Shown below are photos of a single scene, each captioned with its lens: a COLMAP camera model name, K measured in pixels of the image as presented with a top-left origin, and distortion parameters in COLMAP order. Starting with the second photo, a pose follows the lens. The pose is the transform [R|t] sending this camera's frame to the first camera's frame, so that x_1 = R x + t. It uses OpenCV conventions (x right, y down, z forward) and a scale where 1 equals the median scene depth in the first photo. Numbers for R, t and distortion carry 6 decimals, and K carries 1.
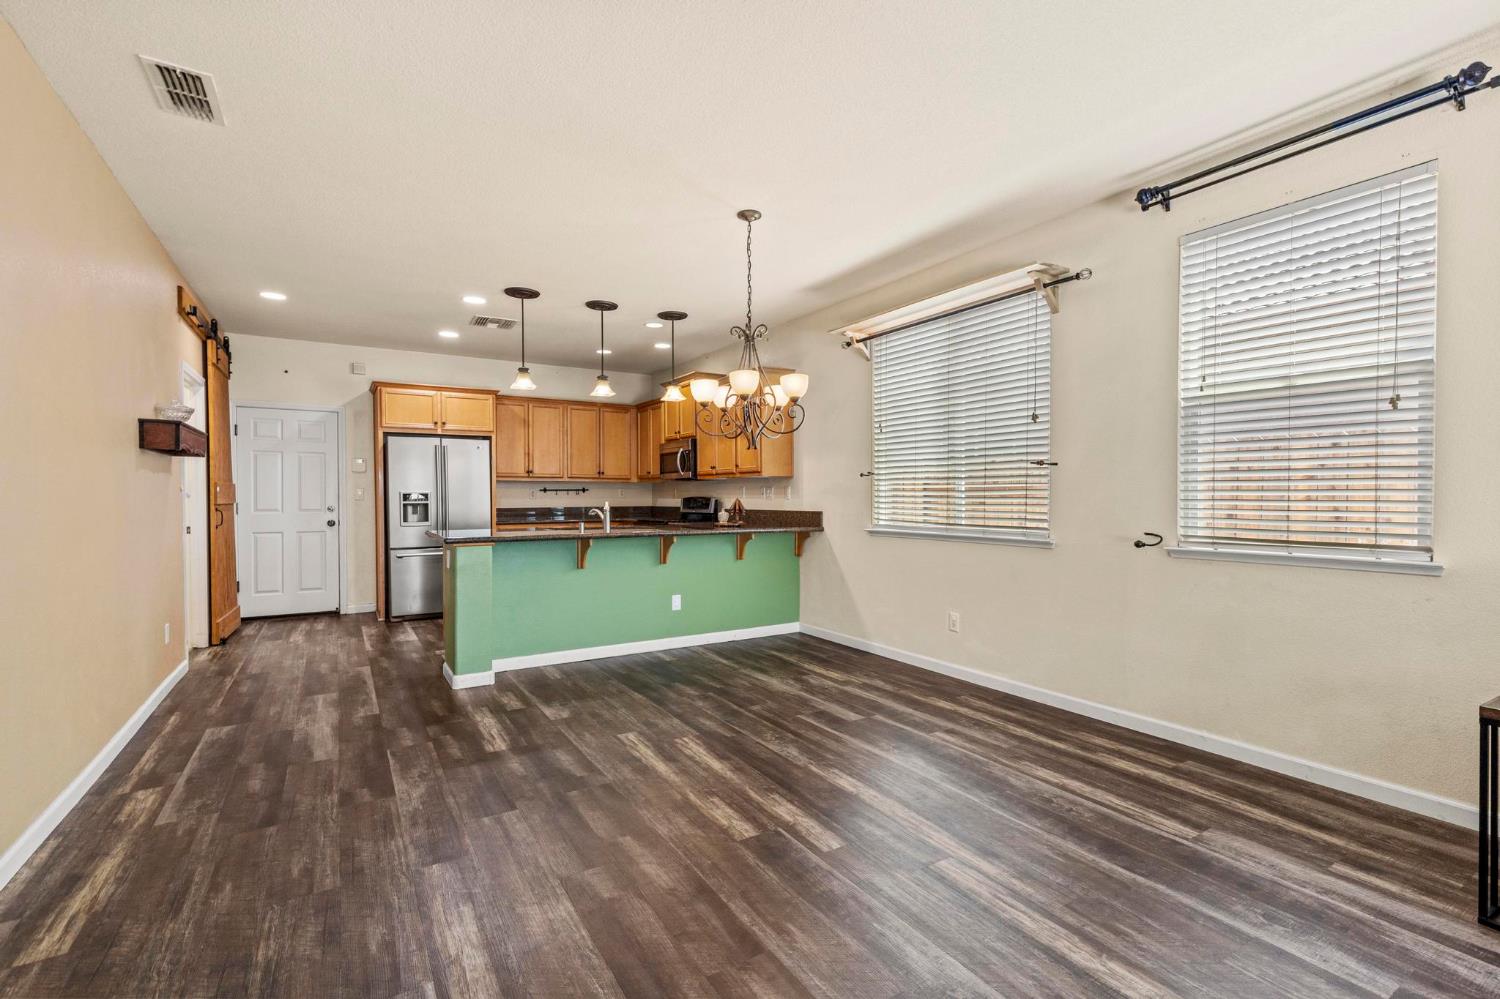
lens RADIAL K [[675.3, 0, 759.6], [0, 675.3, 501.8], [0, 0, 1]] dist [0.008376, 0.000722]
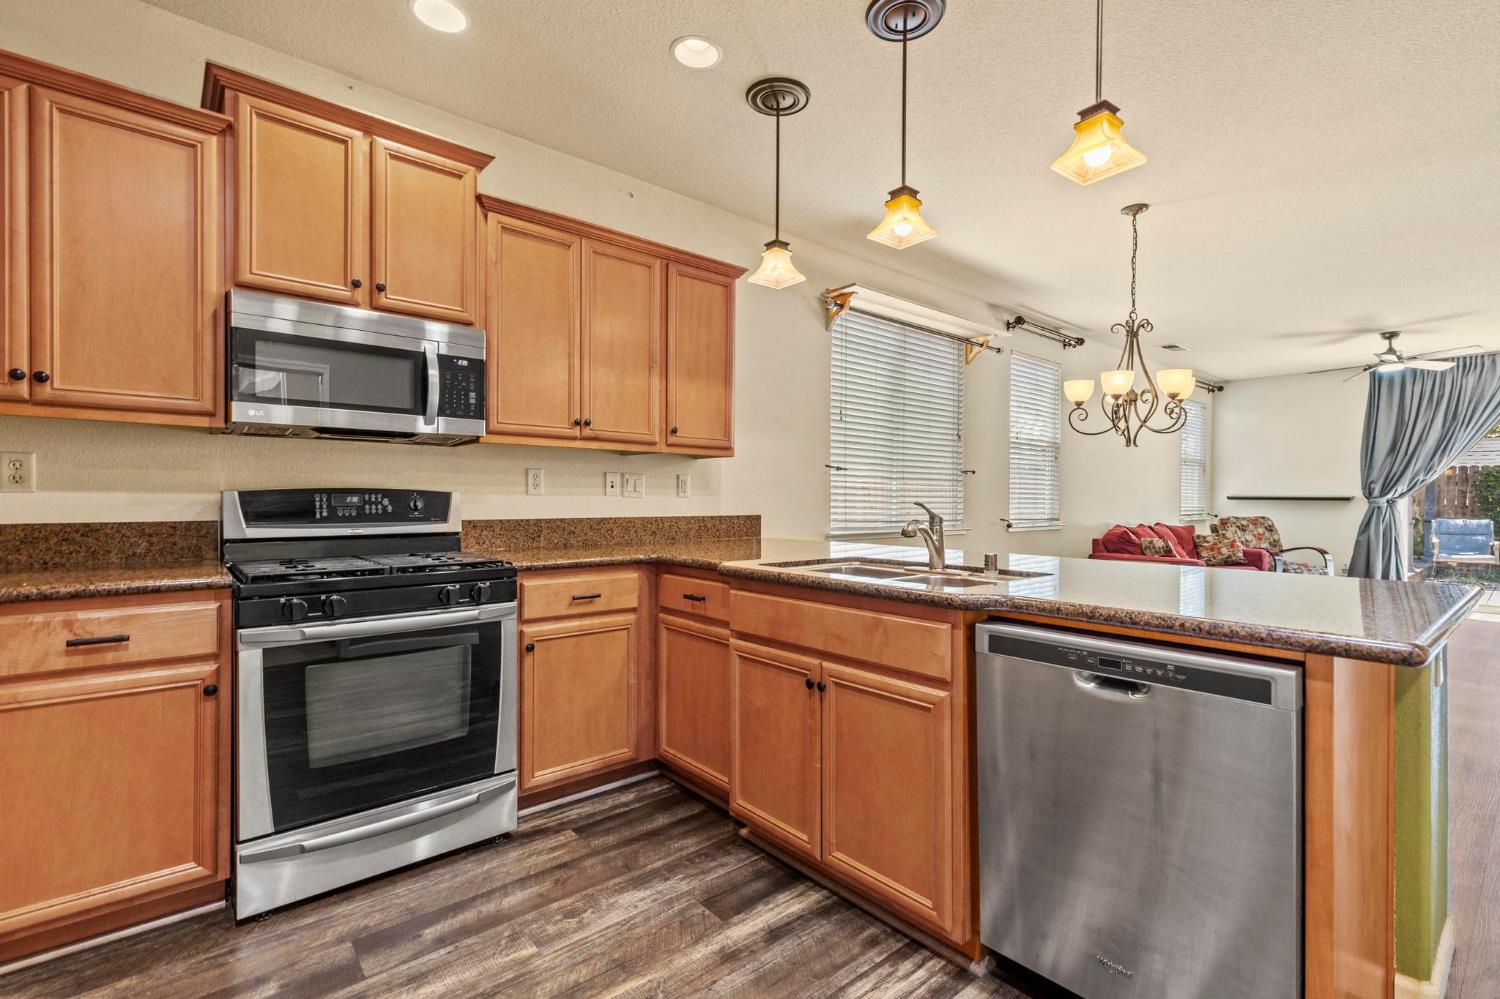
lens RADIAL K [[675.3, 0, 759.6], [0, 675.3, 501.8], [0, 0, 1]] dist [0.008376, 0.000722]
pose [[-0.152342, -0.006265, 0.988308, -0.487081], [0.000636, 0.999979, 0.006437, -0.003006], [-0.988328, 0.001610, -0.152335, 0.911235]]
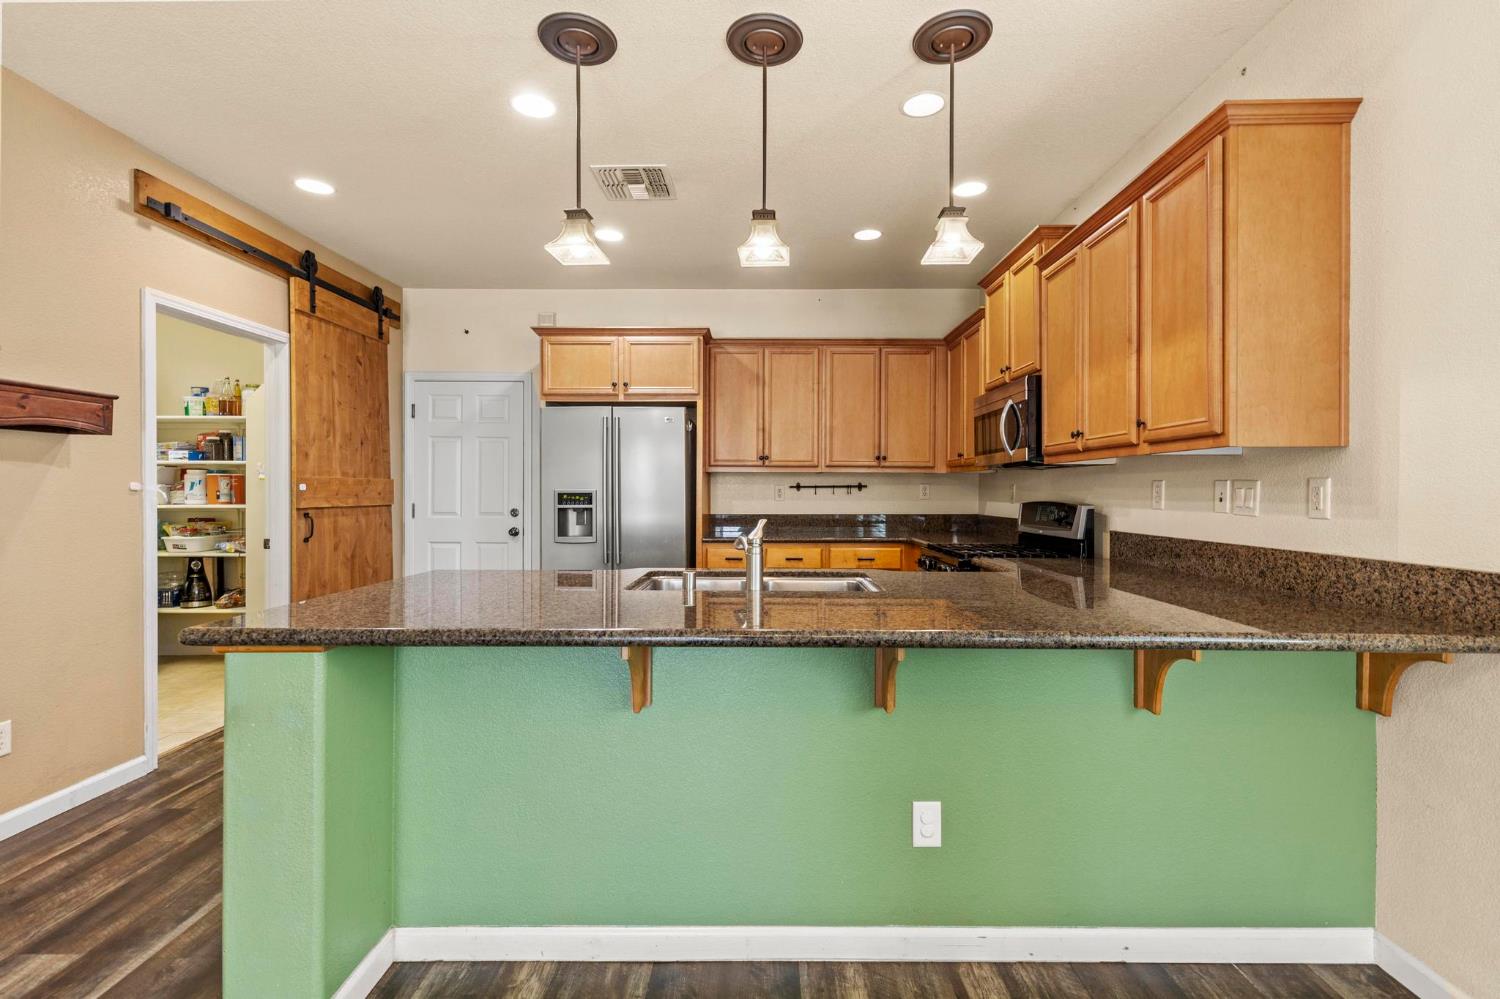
lens RADIAL K [[678.8, 0, 761.1], [0, 678.8, 493.7], [0, 0, 1]] dist [0.008328, -0.000193]
pose [[0.849220, 0.005769, -0.528008, -0.011814], [-0.007997, 0.999966, -0.001937, -0.011239], [0.527979, 0.005868, 0.849237, 0.520295]]
